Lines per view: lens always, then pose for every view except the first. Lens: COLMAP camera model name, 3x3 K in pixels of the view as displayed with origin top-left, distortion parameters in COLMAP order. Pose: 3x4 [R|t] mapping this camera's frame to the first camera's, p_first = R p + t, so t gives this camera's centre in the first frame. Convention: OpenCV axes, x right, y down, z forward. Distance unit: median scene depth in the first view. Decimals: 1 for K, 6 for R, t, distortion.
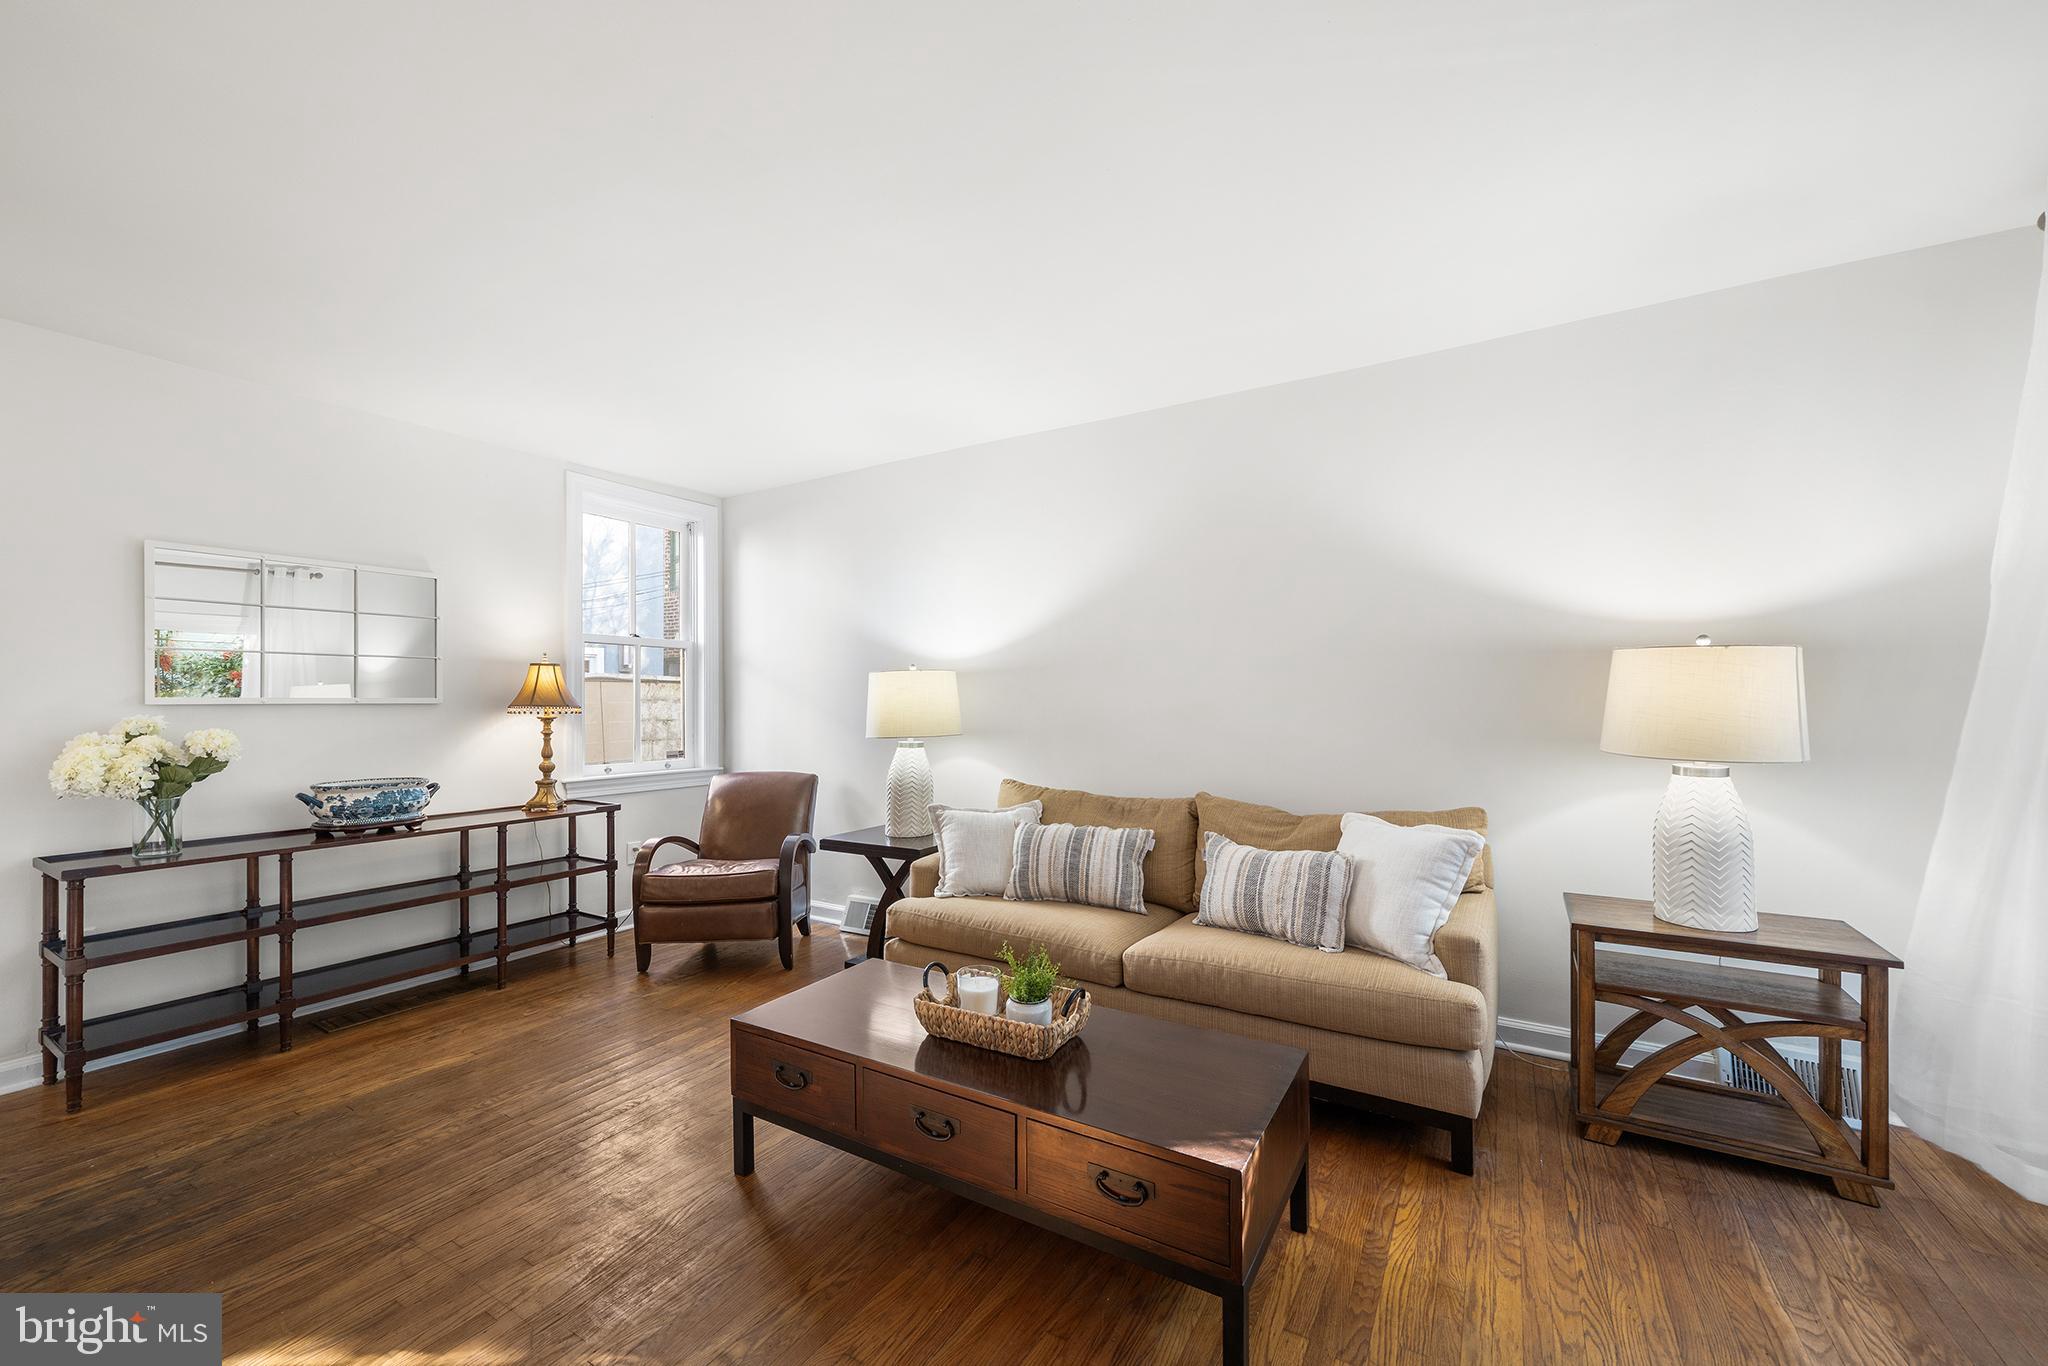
lens RADIAL K [[796.7, 0, 1025.8], [0, 796.7, 691.3], [0, 0, 1]] dist [-0.001103, -0.000103]
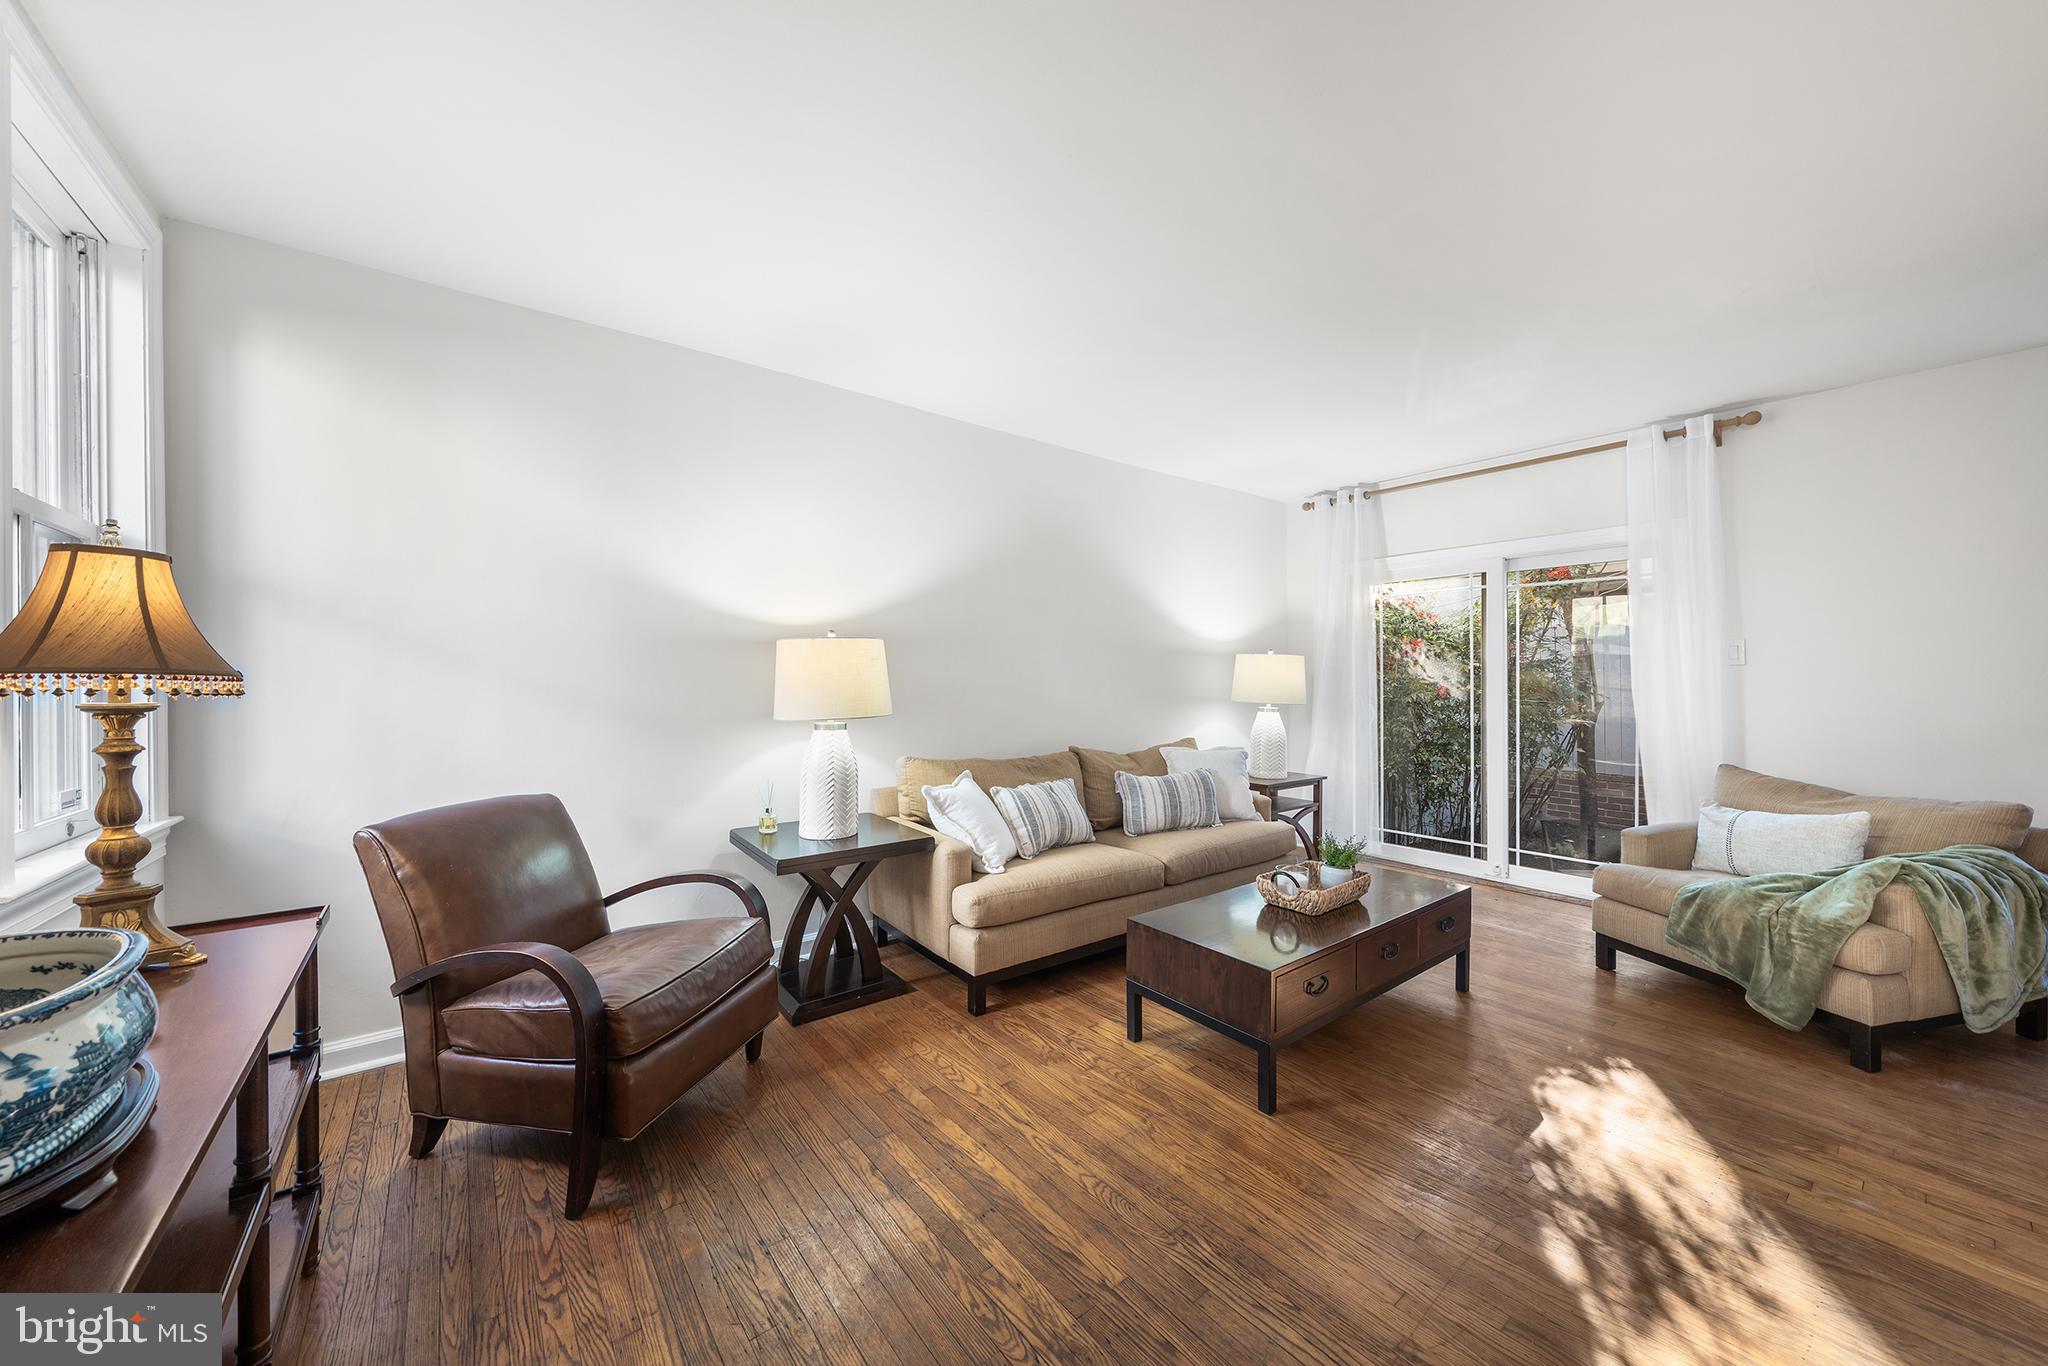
lens RADIAL K [[724.0, 0, 1027.8], [0, 724.0, 681.6], [0, 0, 1]] dist [-0.001510, -0.000012]
pose [[0.355809, 0.002656, 0.934555, -0.952116], [-0.017613, 0.999837, 0.003864, 0.018080], [-0.934393, -0.017835, 0.355798, 0.667479]]
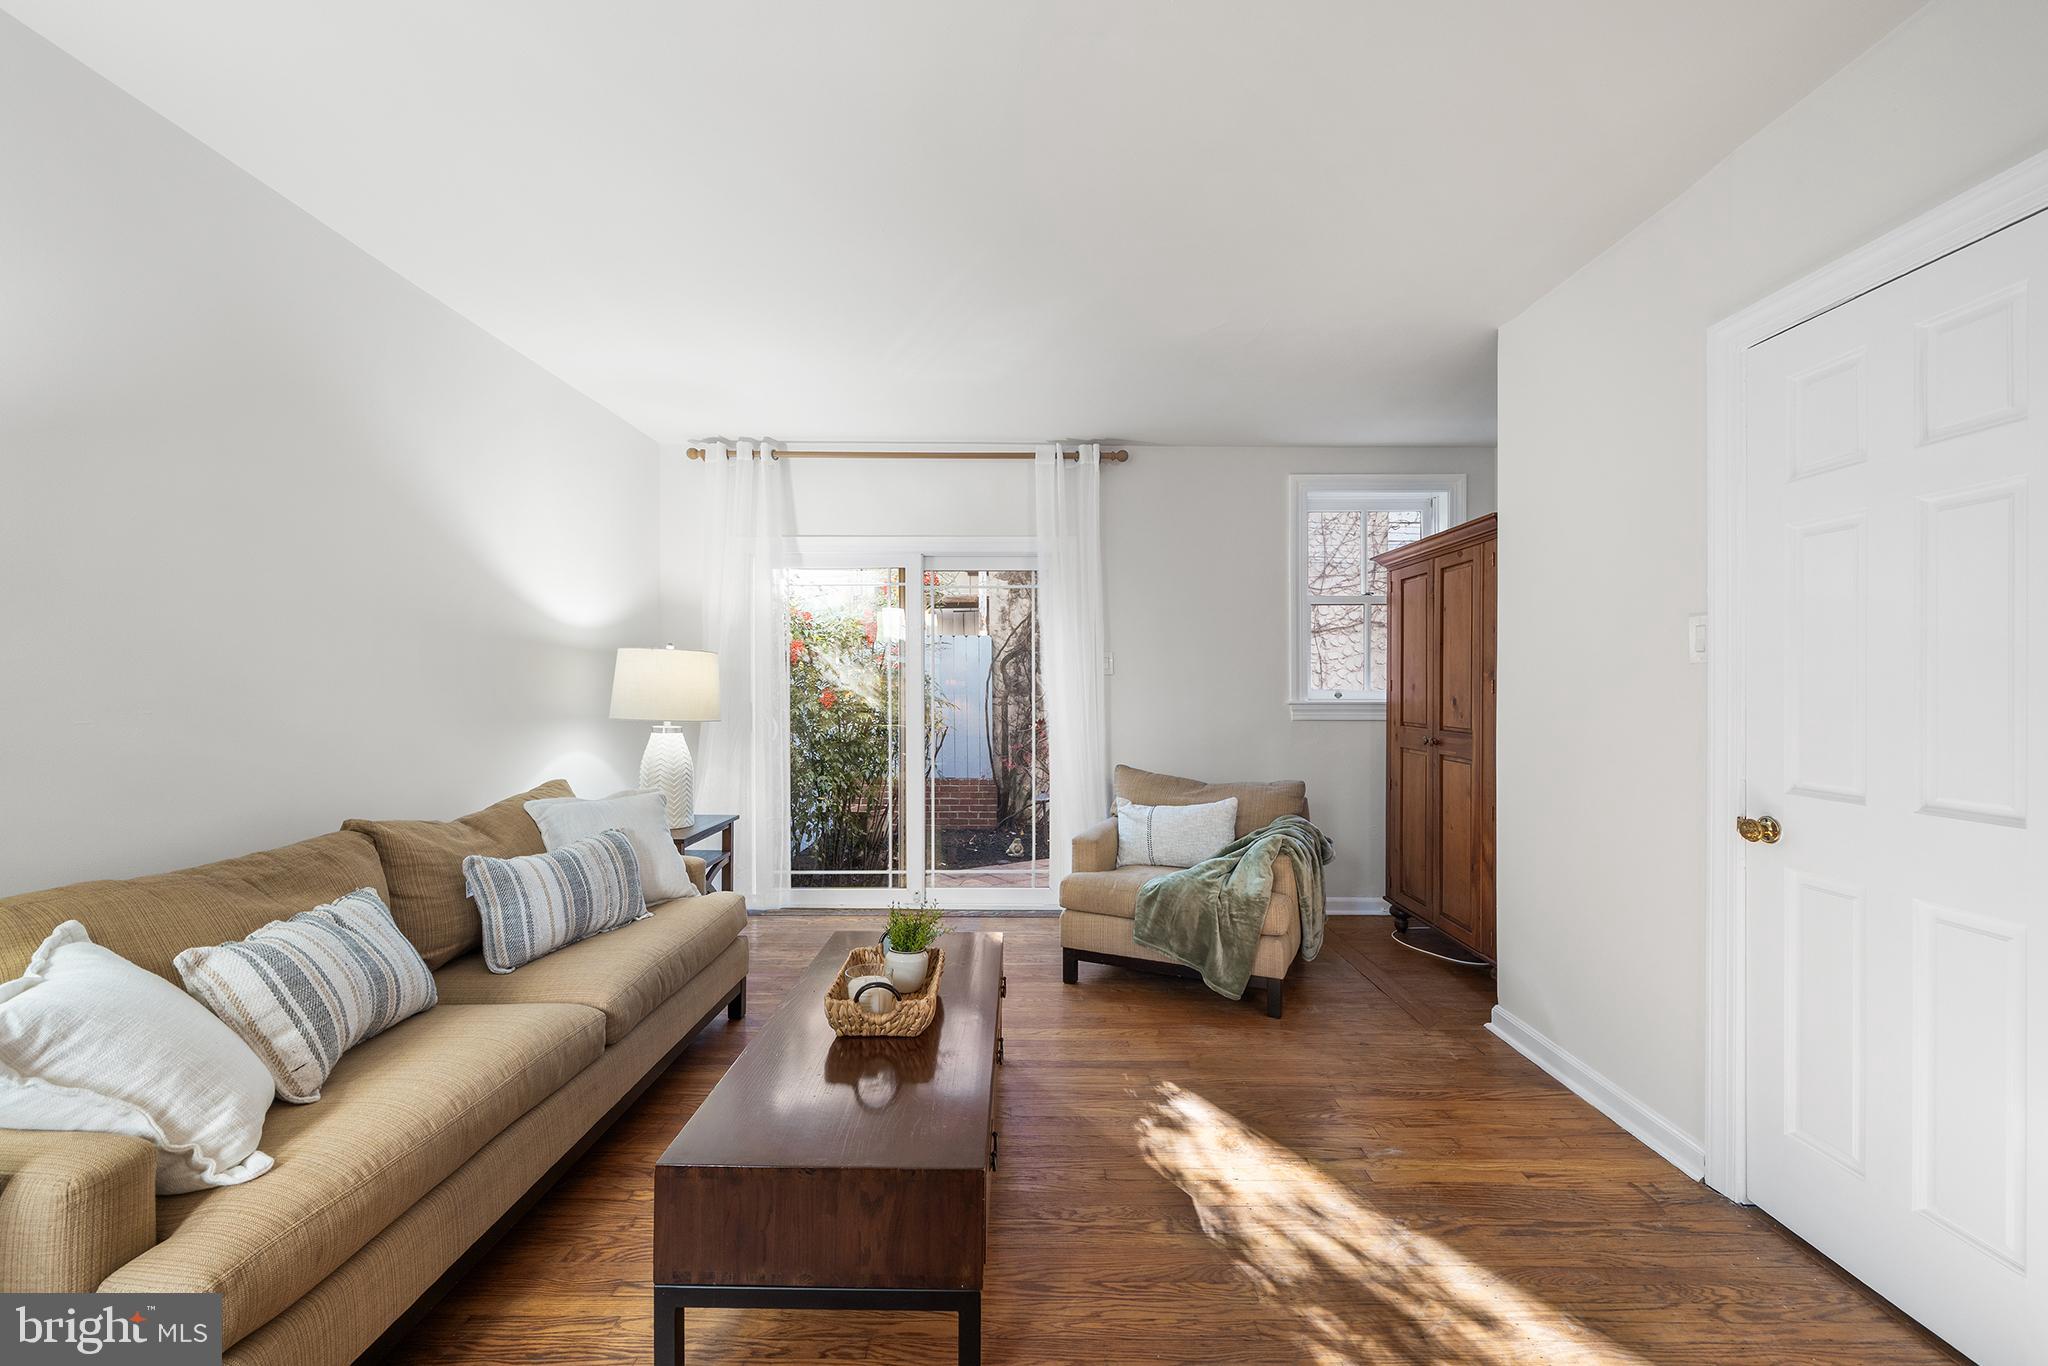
lens RADIAL K [[826.5, 0, 1017.7], [0, 826.5, 690.2], [0, 0, 1]] dist [-0.000197, -0.000479]
pose [[-0.509971, 0.002417, 0.860188, -0.656924], [-0.014240, 0.999835, -0.011252, 0.022798], [-0.860074, -0.017987, -0.509853, 0.909331]]
